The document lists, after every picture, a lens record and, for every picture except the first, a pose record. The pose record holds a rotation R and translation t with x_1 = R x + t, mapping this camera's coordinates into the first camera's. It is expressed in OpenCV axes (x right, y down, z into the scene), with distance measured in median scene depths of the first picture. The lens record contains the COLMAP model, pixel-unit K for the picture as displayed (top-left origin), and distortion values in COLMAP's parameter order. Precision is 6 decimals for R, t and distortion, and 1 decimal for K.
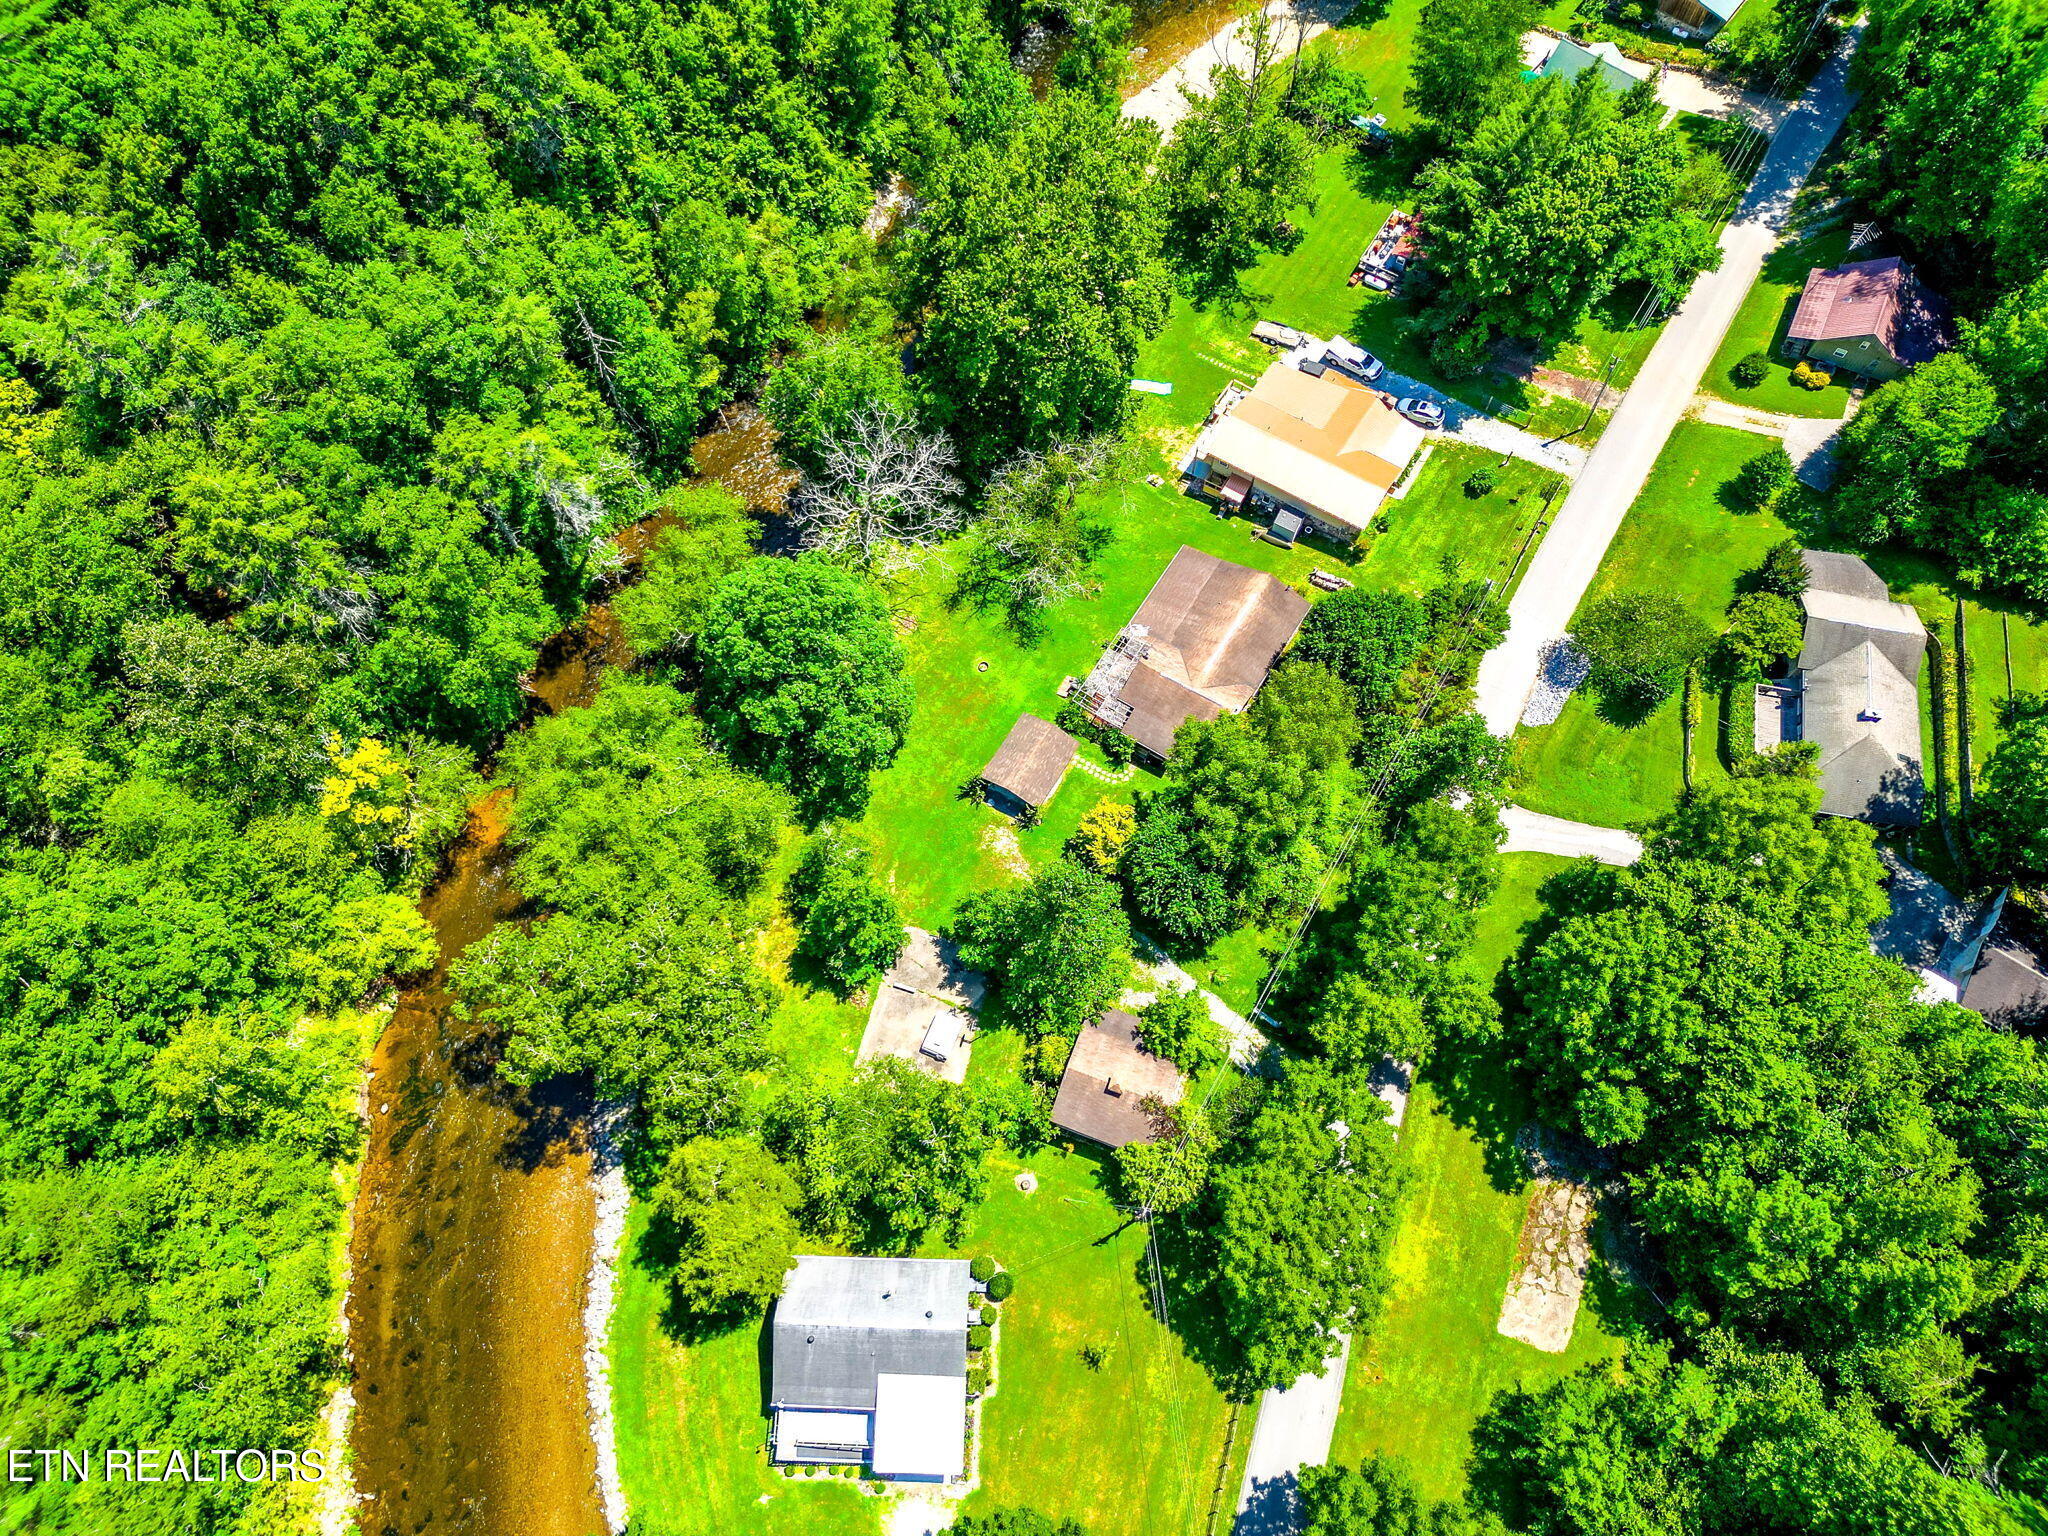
lens RADIAL K [[1453.5, 0, 1024.0], [0, 1453.5, 768.0], [0, 0, 1]] dist [0.005147, 0.004873]
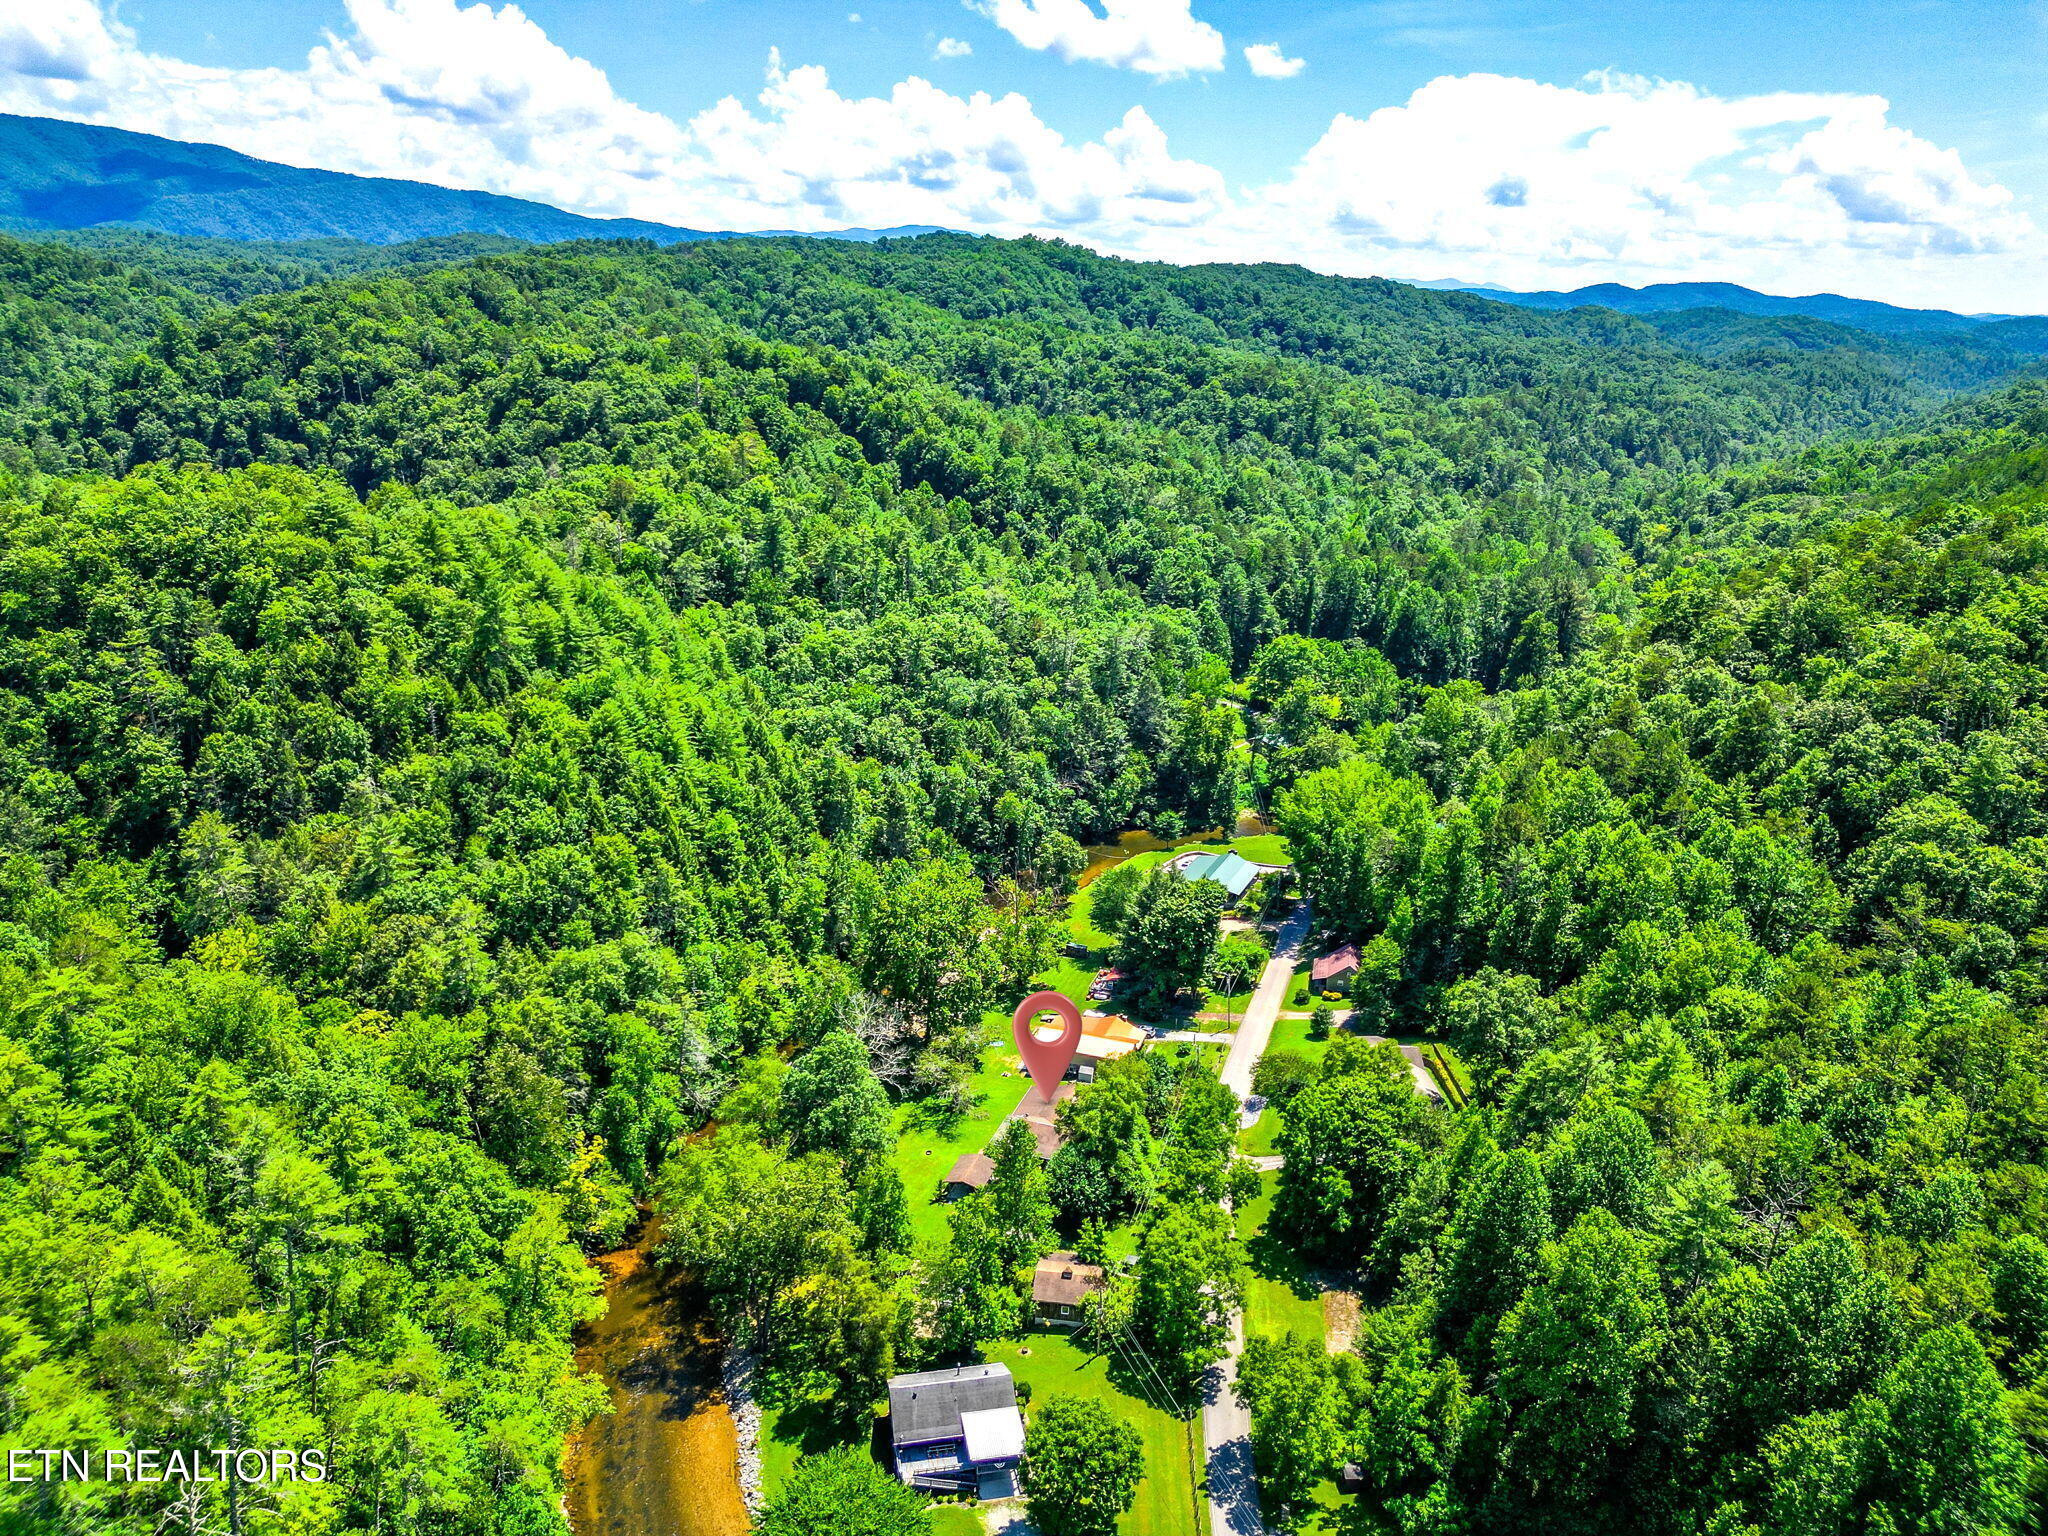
lens RADIAL K [[1453.5, 0, 1024.0], [0, 1453.5, 768.0], [0, 0, 1]] dist [0.005147, 0.004873]
pose [[0.972062, -0.039395, 0.231396, -0.288216], [0.201352, 0.646614, -0.735764, 0.885032], [-0.120638, 0.761800, 0.636481, -0.399676]]
